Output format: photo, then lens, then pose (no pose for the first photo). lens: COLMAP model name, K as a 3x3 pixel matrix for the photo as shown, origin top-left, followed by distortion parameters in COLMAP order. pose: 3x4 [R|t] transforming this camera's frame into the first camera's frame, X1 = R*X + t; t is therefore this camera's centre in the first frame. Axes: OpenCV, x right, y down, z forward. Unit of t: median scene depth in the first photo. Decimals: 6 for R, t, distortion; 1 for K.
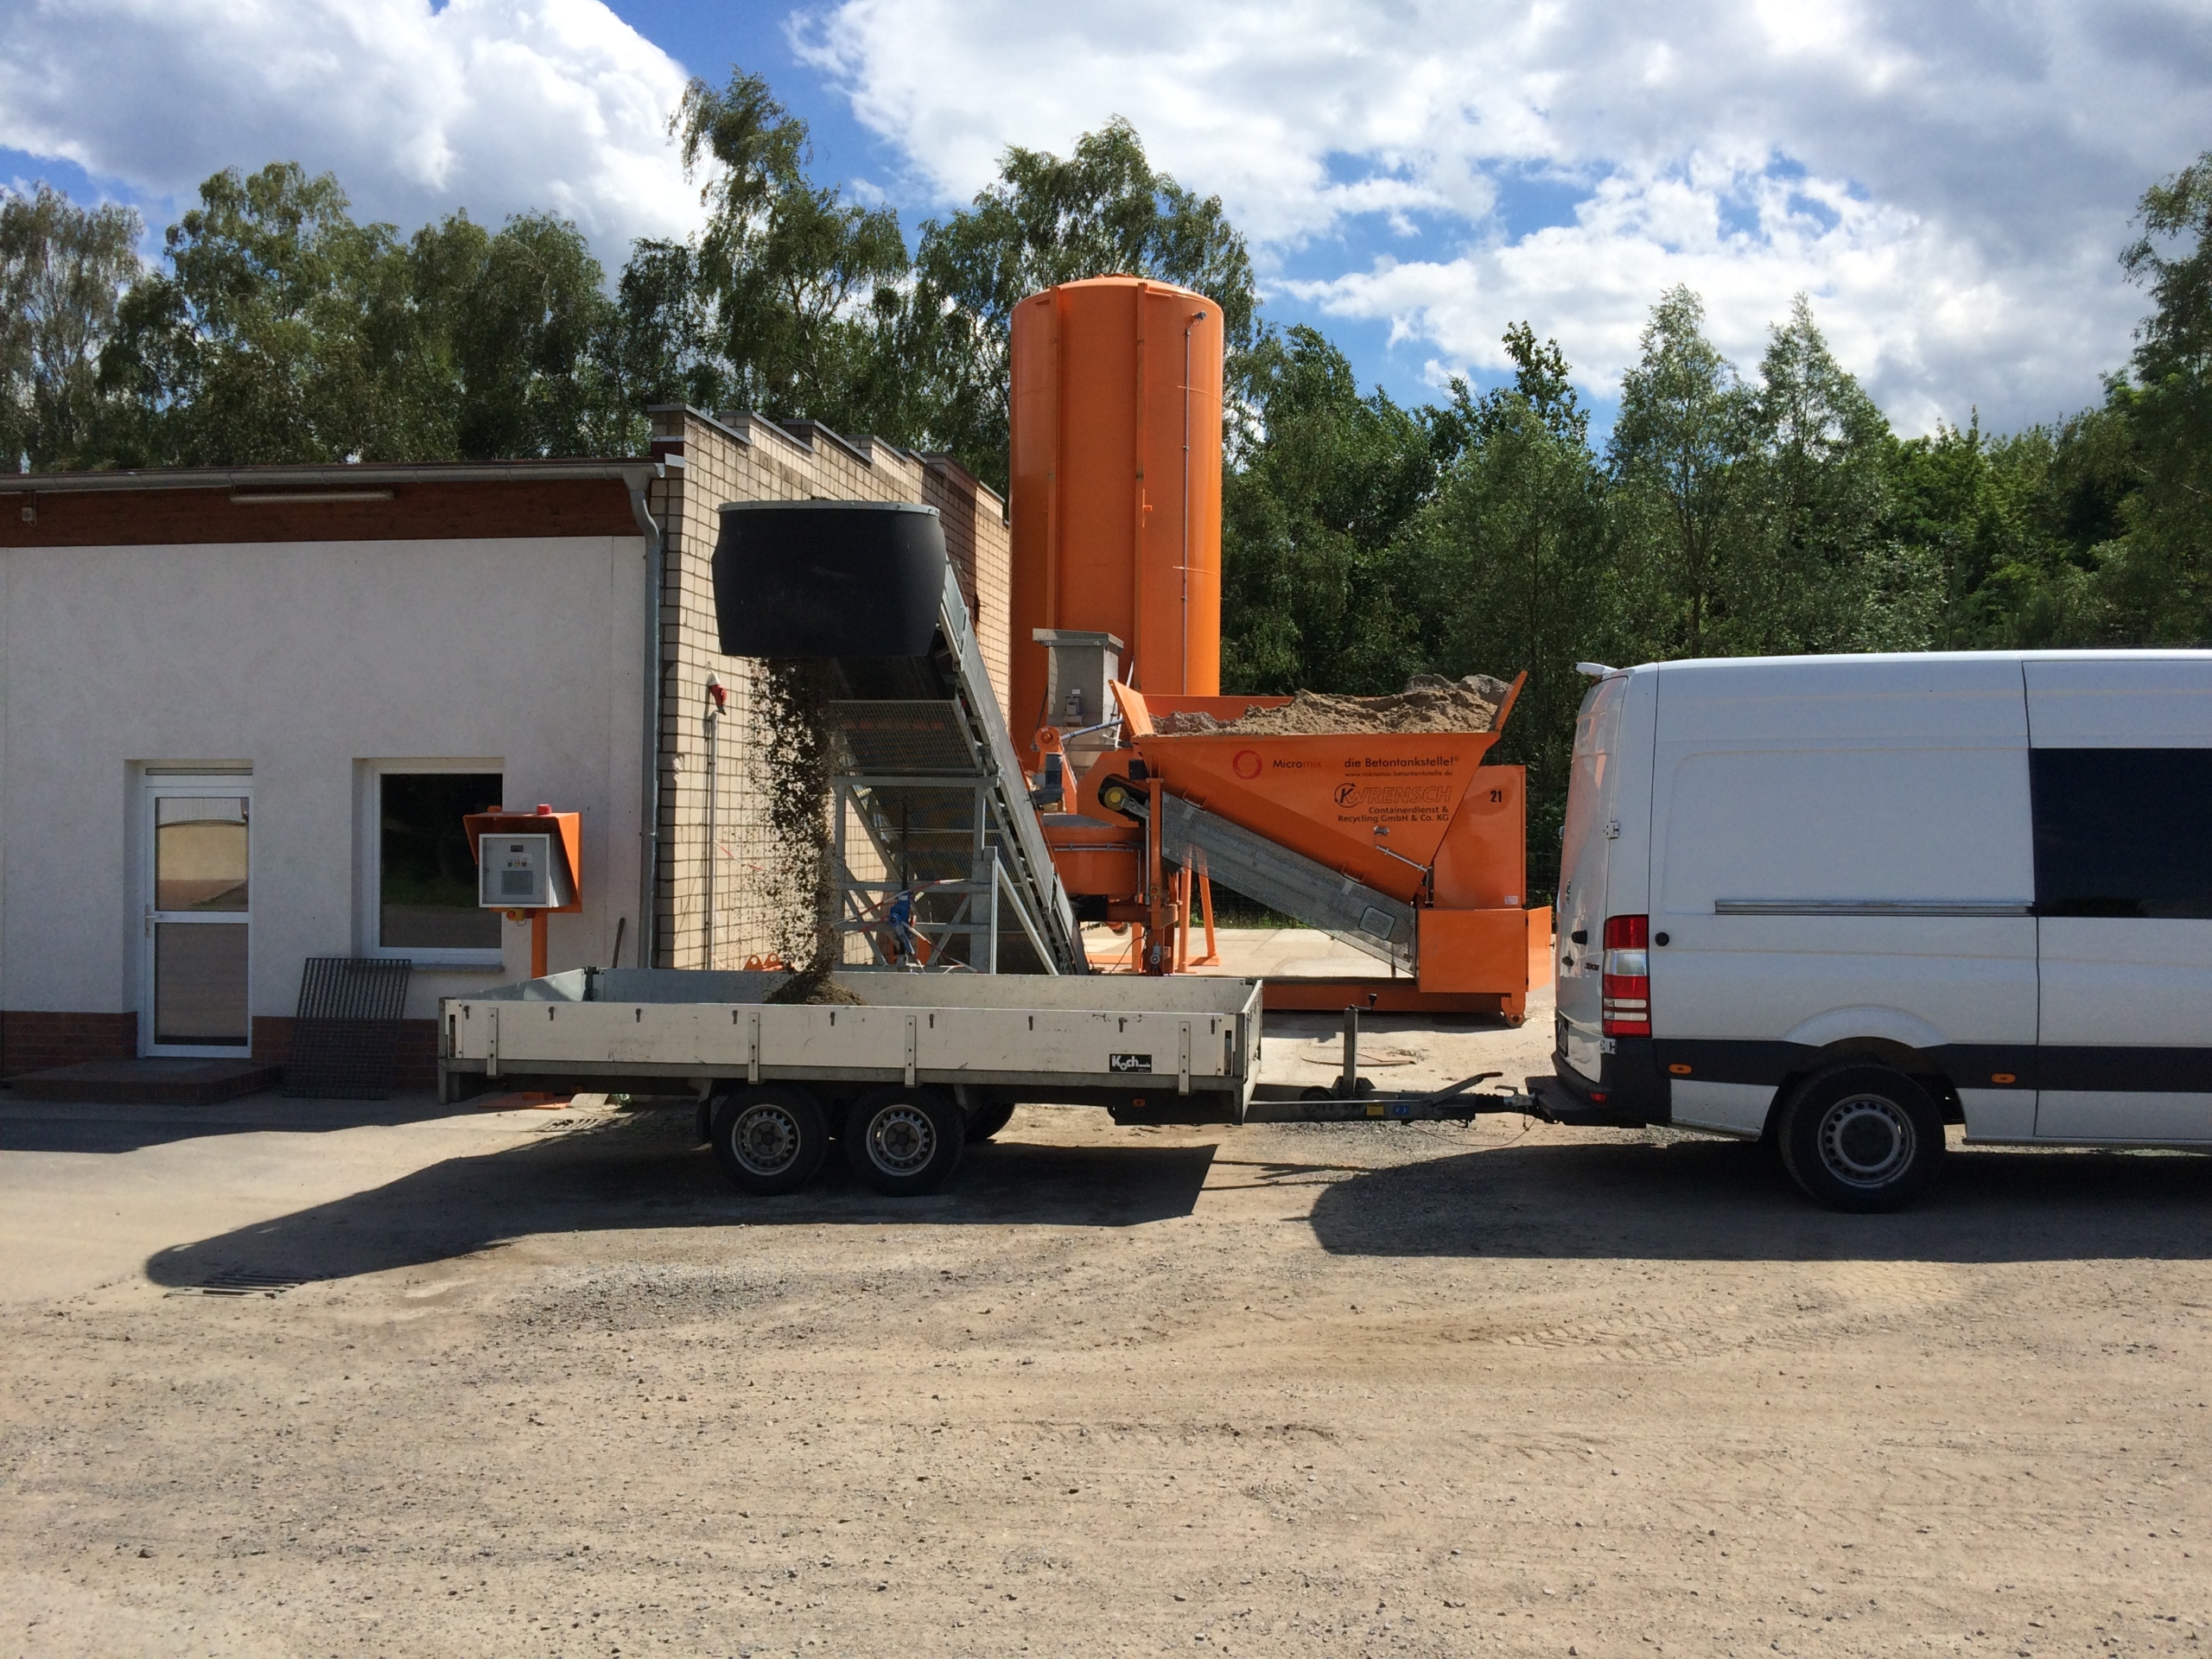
lens RADIAL K [[1865.8, 0, 1106.0], [0, 1865.8, 829.5], [0, 0, 1]] dist [0.040089, 0.003202]
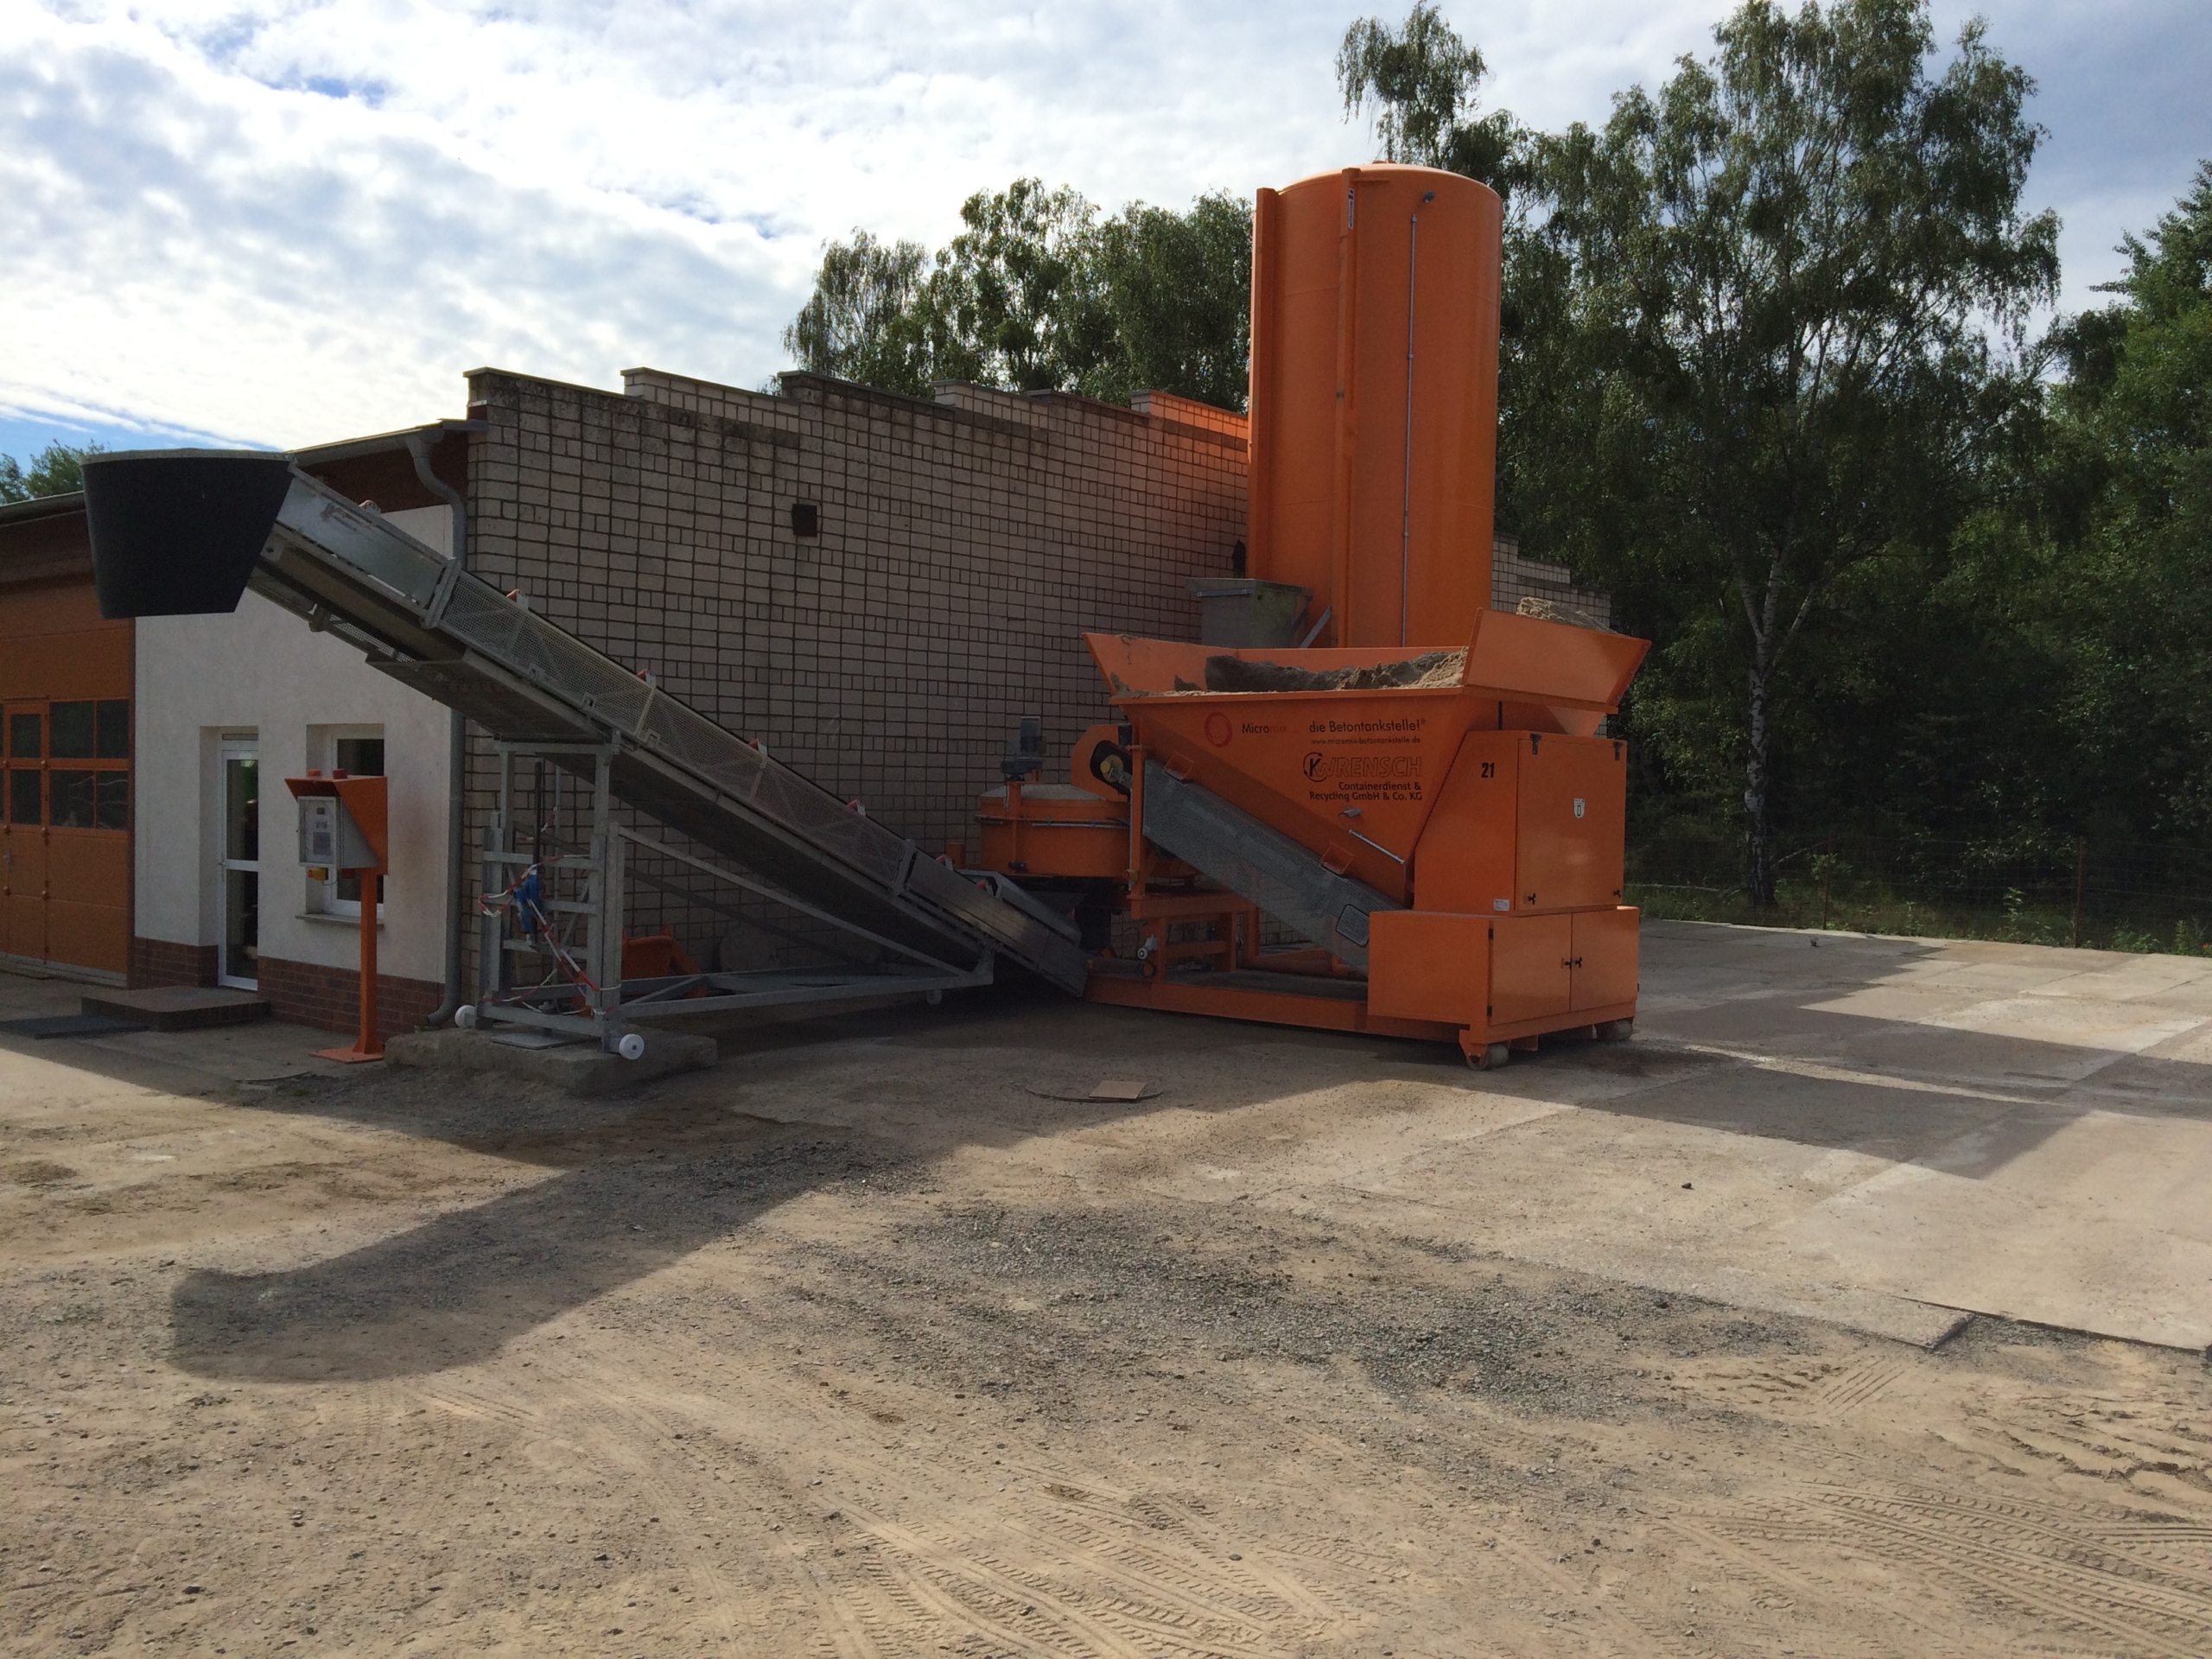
lens RADIAL K [[1865.8, 0, 1106.0], [0, 1865.8, 829.5], [0, 0, 1]] dist [0.040089, 0.003202]
pose [[0.853220, 0.026425, -0.520881, 0.465900], [-0.015959, 0.999571, 0.024569, -0.009344], [0.521307, -0.012650, 0.853276, 0.250649]]
